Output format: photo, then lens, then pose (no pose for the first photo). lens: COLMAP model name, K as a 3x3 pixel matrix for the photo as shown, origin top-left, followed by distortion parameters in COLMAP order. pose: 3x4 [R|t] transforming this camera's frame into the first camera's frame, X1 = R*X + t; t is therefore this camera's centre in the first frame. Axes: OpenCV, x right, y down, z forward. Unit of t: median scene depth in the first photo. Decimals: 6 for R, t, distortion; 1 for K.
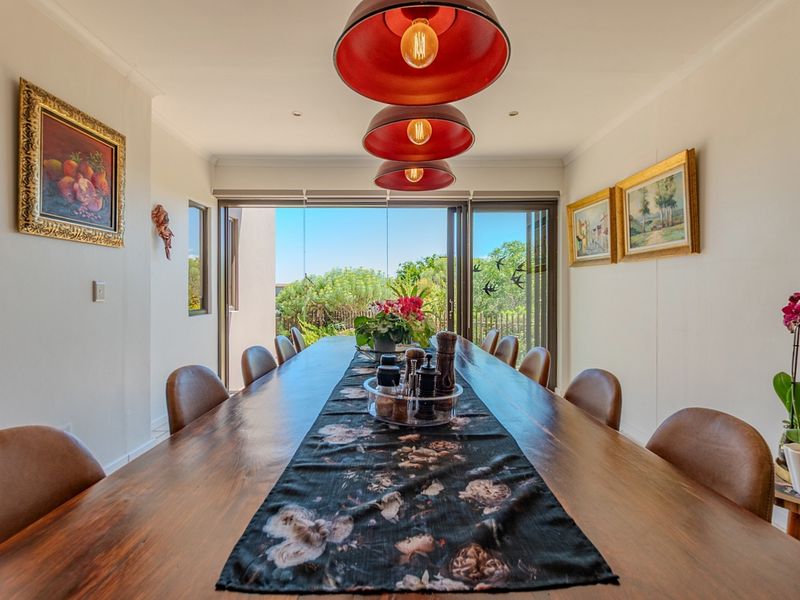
lens RADIAL K [[395.7, 0, 400.9], [0, 395.7, 292.8], [0, 0, 1]] dist [-0.000797, -0.000327]
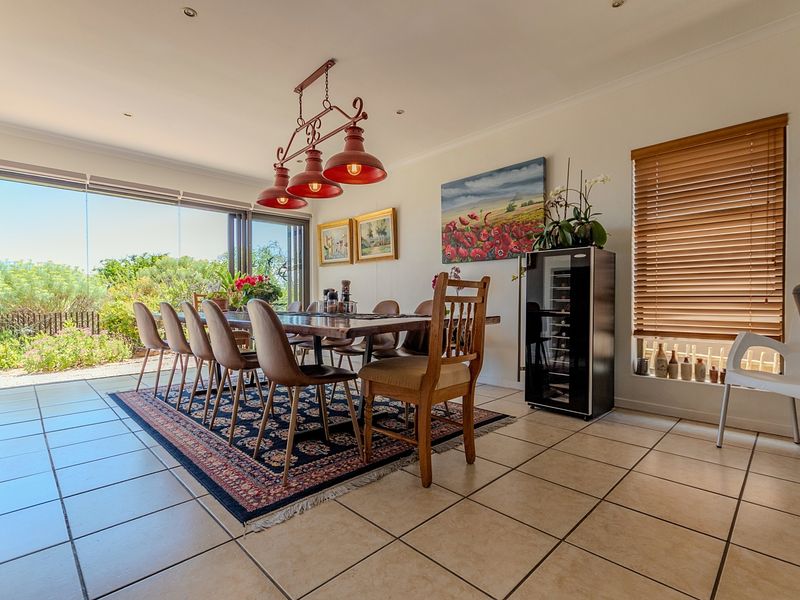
lens RADIAL K [[395.7, 0, 399.1], [0, 395.7, 301.8], [0, 0, 1]] dist [-0.000797, -0.000327]
pose [[0.722182, -0.002592, 0.691698, -0.461998], [0.005306, 0.999984, -0.001793, 0.086141], [-0.691682, 0.004965, 0.722185, -0.337694]]
